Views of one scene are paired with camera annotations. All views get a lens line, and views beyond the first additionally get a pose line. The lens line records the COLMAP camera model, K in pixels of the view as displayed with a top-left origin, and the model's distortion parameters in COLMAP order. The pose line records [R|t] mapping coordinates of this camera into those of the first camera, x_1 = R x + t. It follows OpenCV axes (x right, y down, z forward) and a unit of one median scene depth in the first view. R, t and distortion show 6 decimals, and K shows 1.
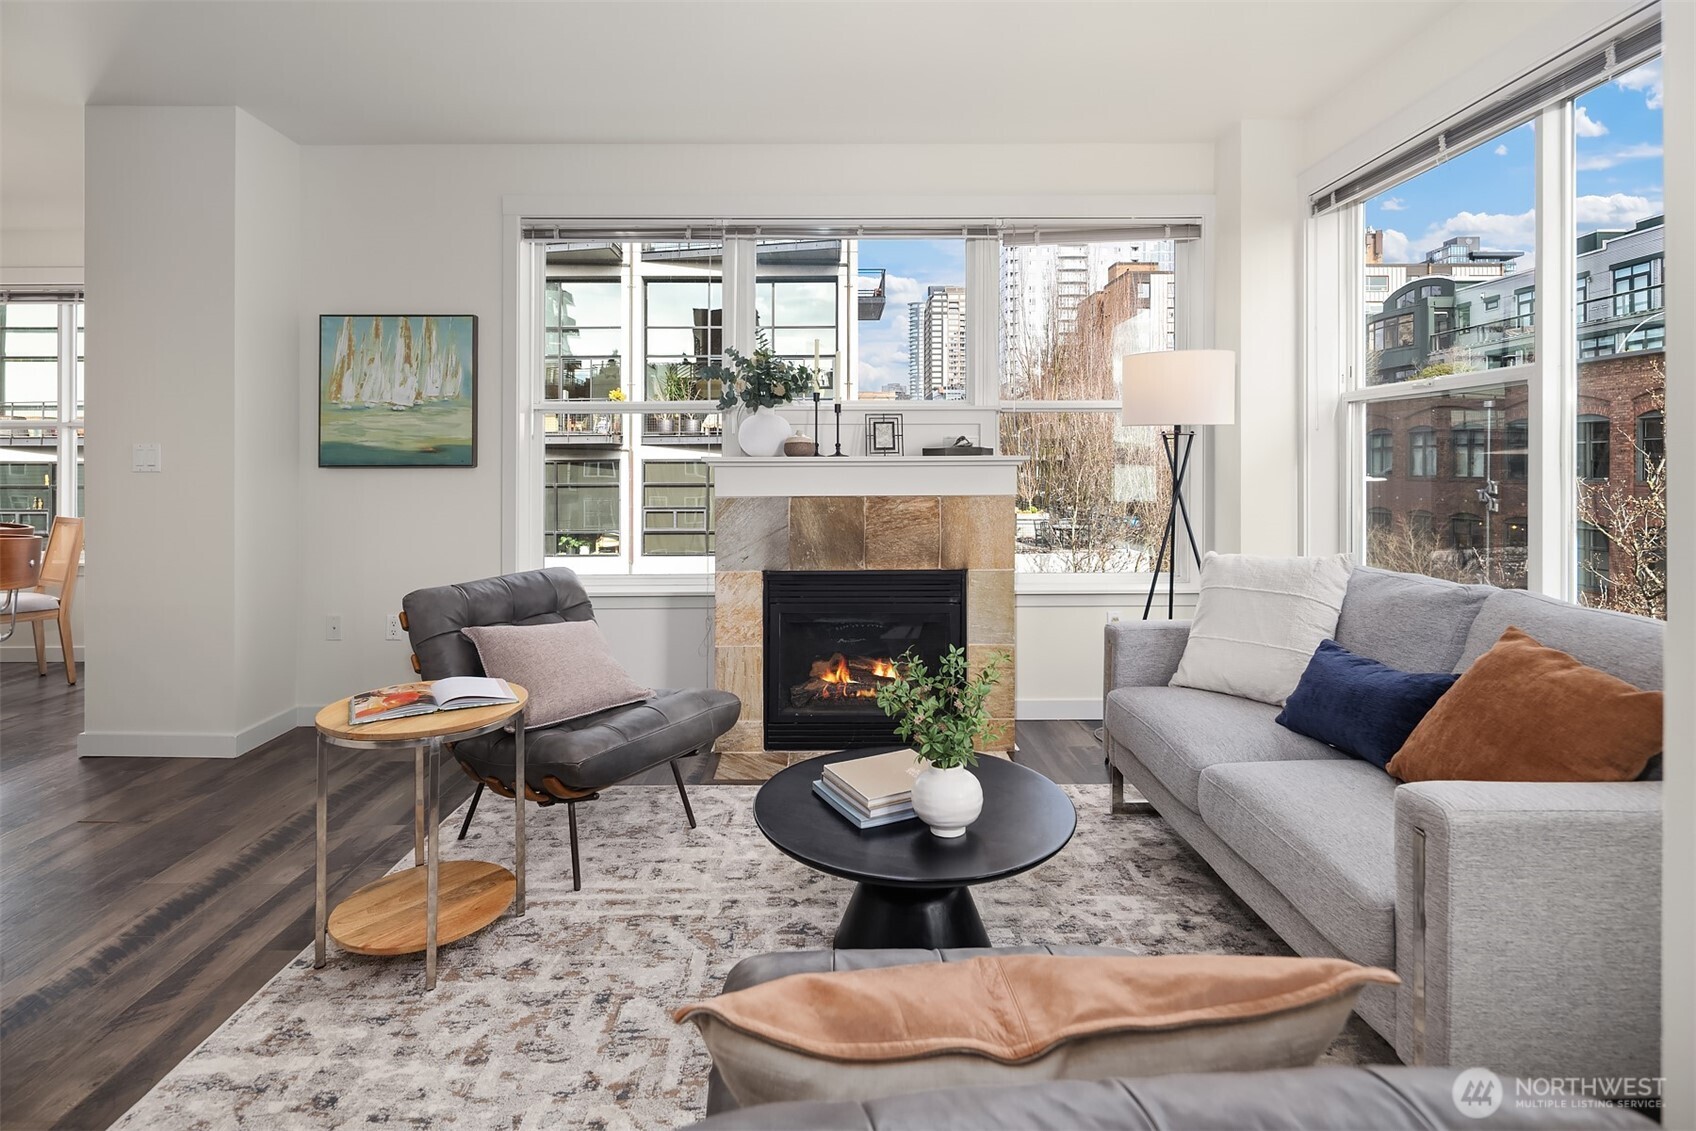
lens RADIAL K [[819.4, 0, 844.2], [0, 819.4, 462.6], [0, 0, 1]] dist [0.007558, -0.003214]
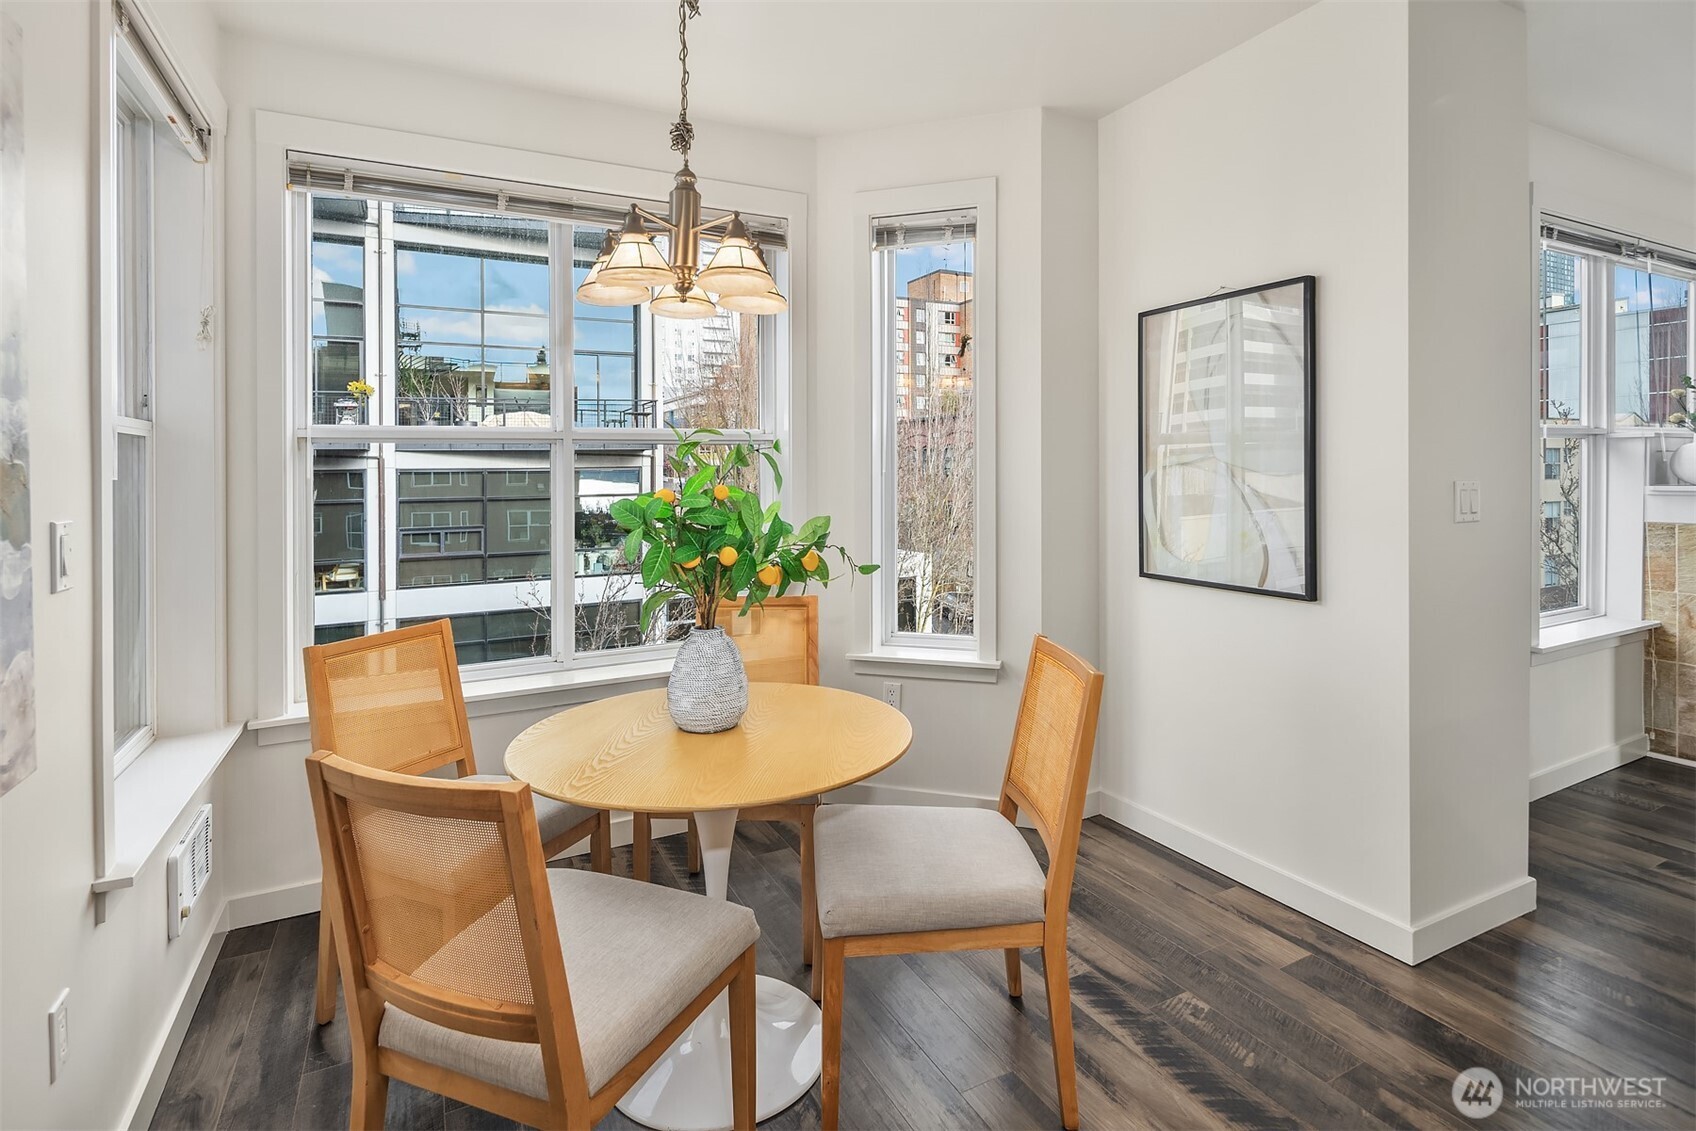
lens RADIAL K [[819.4, 0, 849.3], [0, 819.4, 475.6], [0, 0, 1]] dist [0.007558, -0.003214]
pose [[0.894347, -0.009298, 0.447277, -1.542696], [0.004740, 0.999925, 0.011308, -0.034982], [-0.447349, -0.007993, 0.894324, 0.595945]]
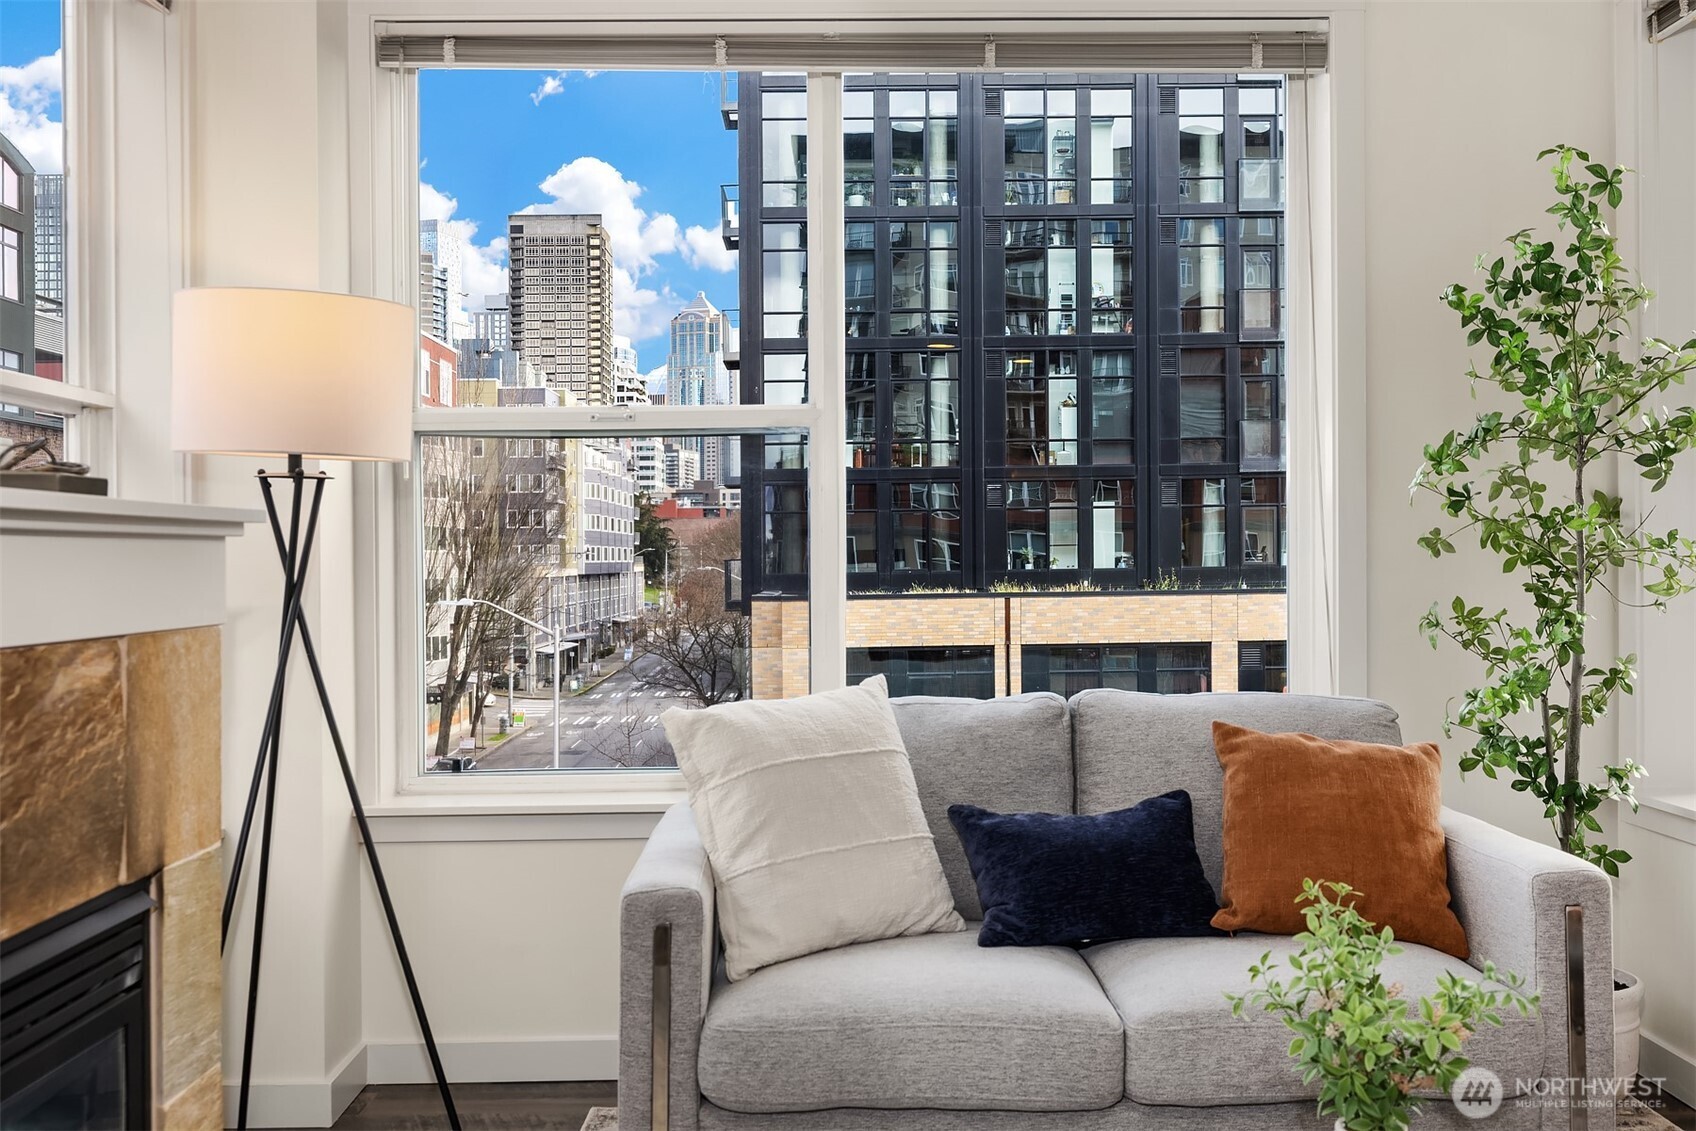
lens RADIAL K [[1625.0, 0, 871.0], [0, 1625.0, 584.6], [0, 0, 1]] dist [0.008166, 0.000000]
pose [[-0.008783, -0.011528, 0.999895, -0.453396], [0.008396, 0.999897, 0.011602, 0.017116], [-0.999926, 0.008497, -0.008686, 0.710168]]
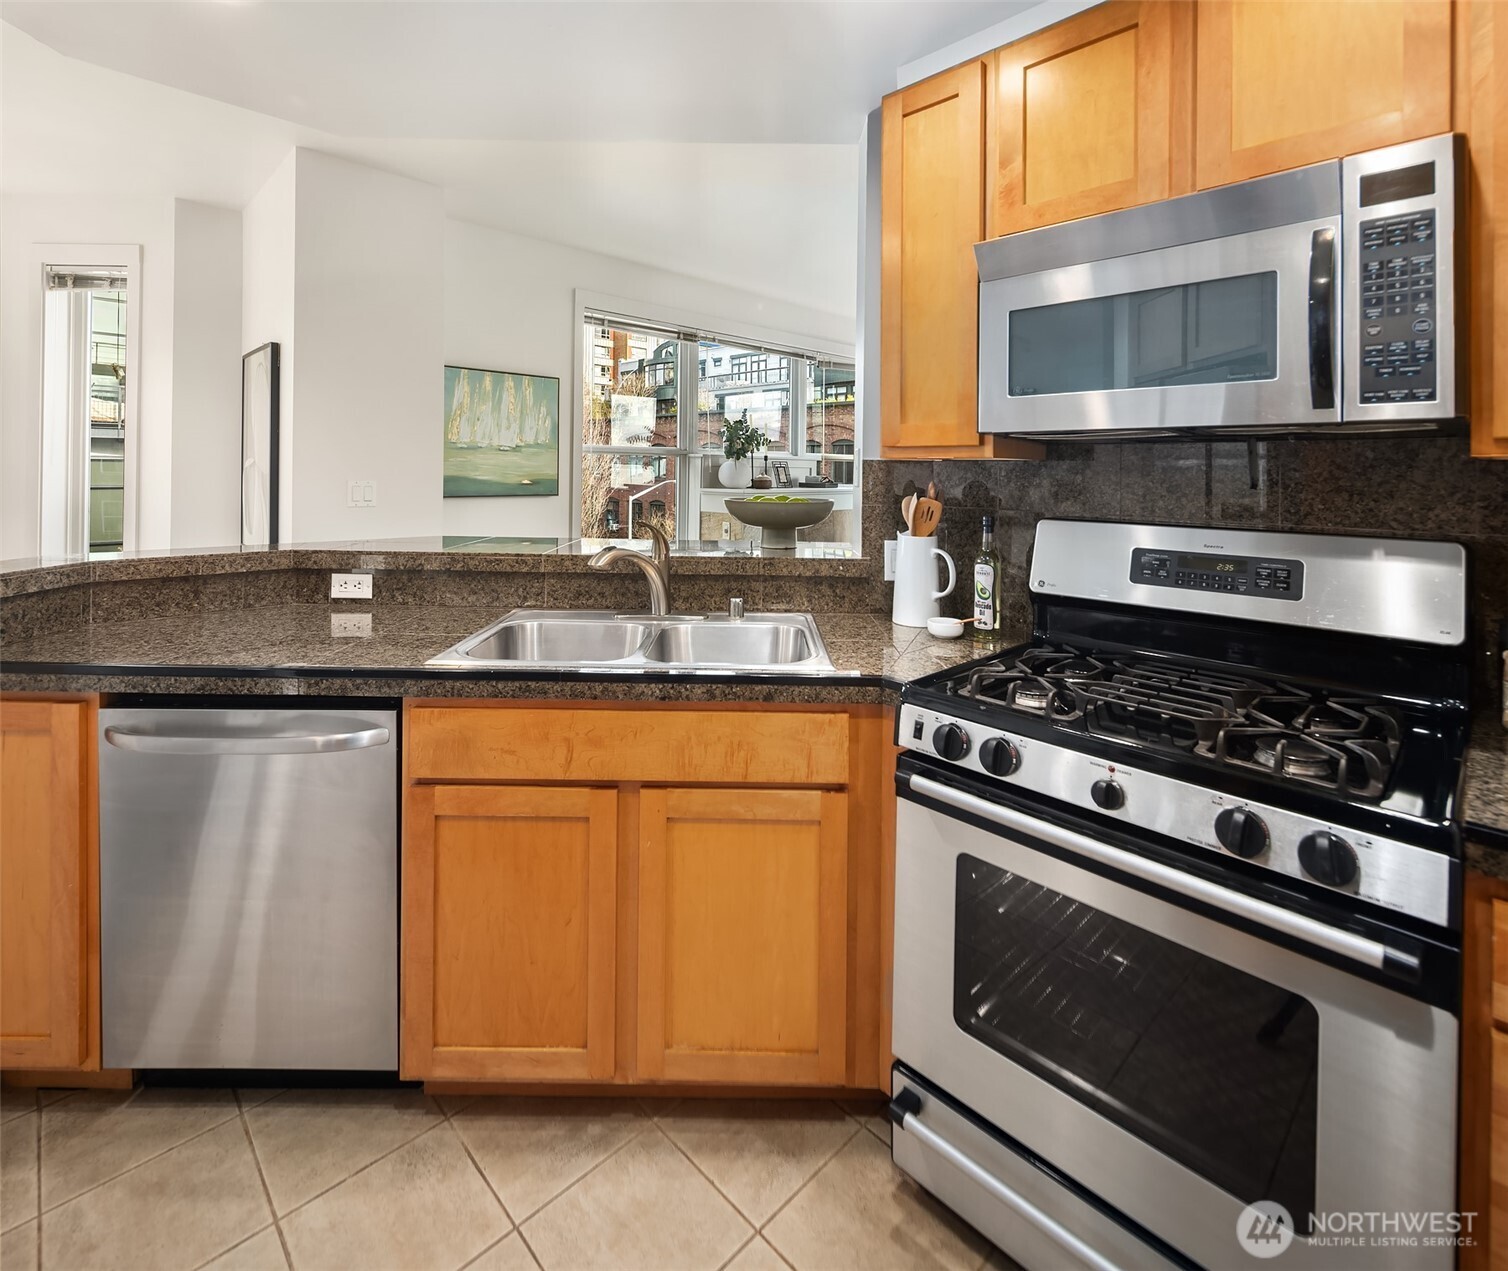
lens RADIAL K [[727.7, 0, 742.6], [0, 727.7, 482.8], [0, 0, 1]] dist [0.019716, -0.005215]
pose [[0.732322, 0.000798, 0.680958, -1.087242], [-0.020150, 0.999587, 0.020499, -0.047600], [-0.680660, -0.028733, 0.732036, -0.041635]]
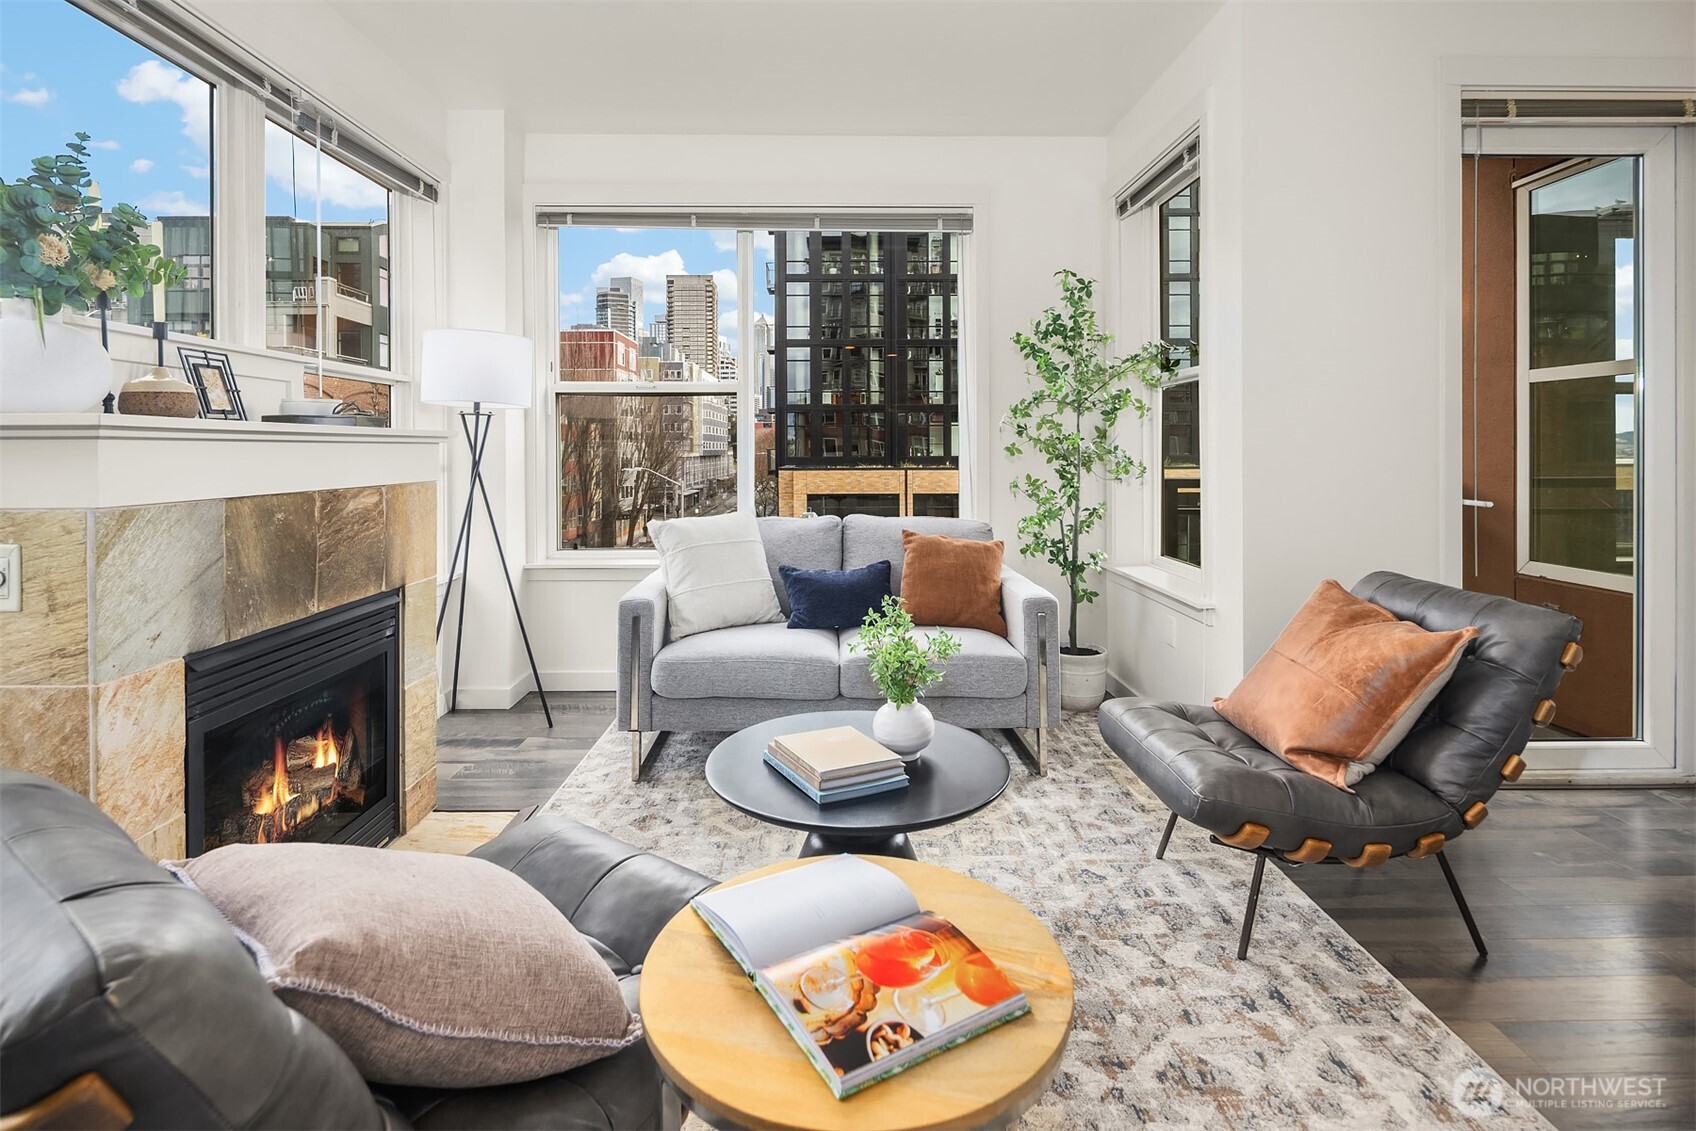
lens RADIAL K [[819.4, 0, 837.0], [0, 819.4, 459.6], [0, 0, 1]] dist [0.007558, -0.003214]
pose [[0.004397, -0.008244, 0.999956, -0.557327], [-0.002613, 0.999963, 0.008255, 0.011365], [-0.999987, -0.002649, 0.004375, 0.591233]]
